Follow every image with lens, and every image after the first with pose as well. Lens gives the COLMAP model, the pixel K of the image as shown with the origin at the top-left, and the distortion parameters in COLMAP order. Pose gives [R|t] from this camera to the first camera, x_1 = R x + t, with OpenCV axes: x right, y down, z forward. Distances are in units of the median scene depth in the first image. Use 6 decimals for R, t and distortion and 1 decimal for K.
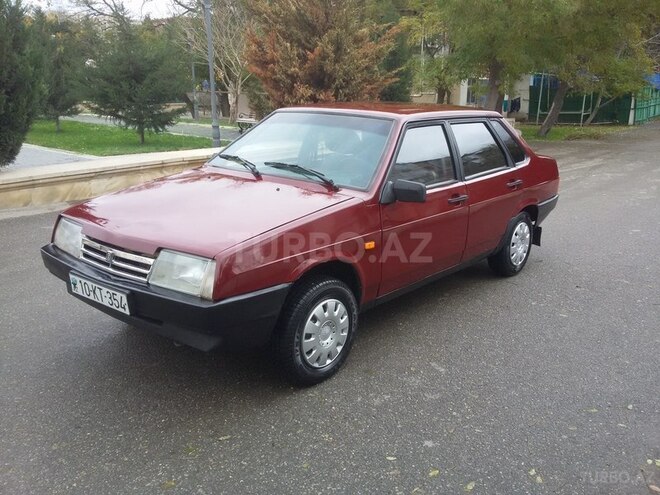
lens RADIAL K [[610.4, 0, 346.8], [0, 610.4, 244.7], [0, 0, 1]] dist [0.091337, -0.190243]
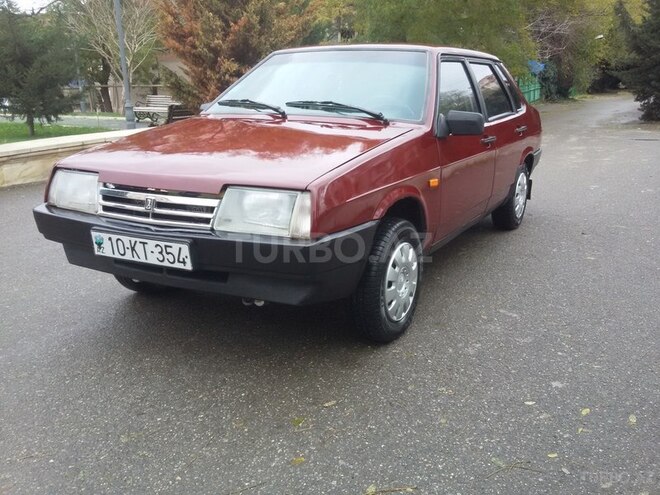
lens RADIAL K [[610.4, 0, 346.8], [0, 610.4, 244.7], [0, 0, 1]] dist [0.091337, -0.190243]
pose [[0.980899, -0.067324, 0.182497, -0.250486], [0.066578, 0.997729, 0.010219, 0.072506], [-0.182770, 0.002127, 0.983153, 0.139841]]
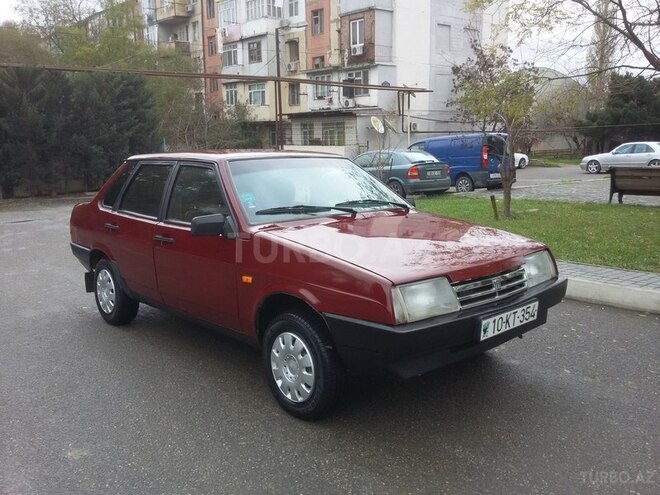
lens RADIAL K [[610.4, 0, 346.8], [0, 610.4, 244.7], [0, 0, 1]] dist [0.091337, -0.190243]
pose [[0.132135, -0.170061, 0.976534, -1.256167], [0.270477, 0.953972, 0.129534, -0.219401], [-0.953615, 0.247015, 0.172051, 0.930007]]
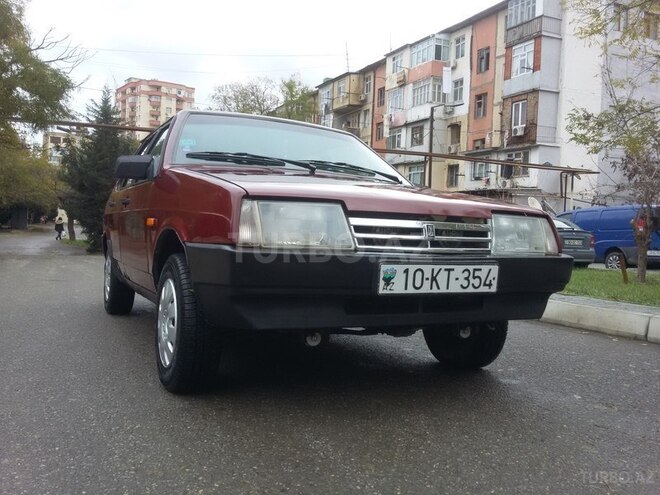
lens RADIAL K [[610.4, 0, 346.8], [0, 610.4, 244.7], [0, 0, 1]] dist [0.091337, -0.190243]
pose [[0.399290, -0.010077, 0.916769, -0.982971], [0.203500, 0.975971, -0.077904, 0.064620], [-0.893955, 0.217669, 0.391746, 0.712152]]
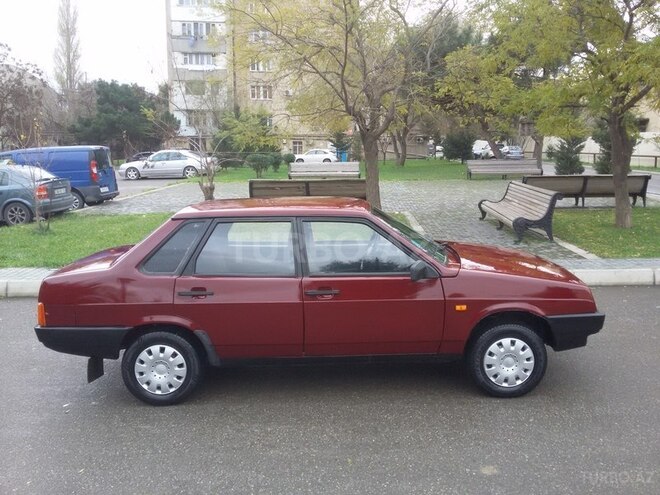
lens RADIAL K [[610.4, 0, 346.8], [0, 610.4, 244.7], [0, 0, 1]] dist [0.091337, -0.190243]
pose [[-0.658054, -0.134333, 0.740891, -1.089774], [0.194047, 0.920467, 0.339243, -0.673941], [-0.727537, 0.367008, -0.579650, 2.115437]]
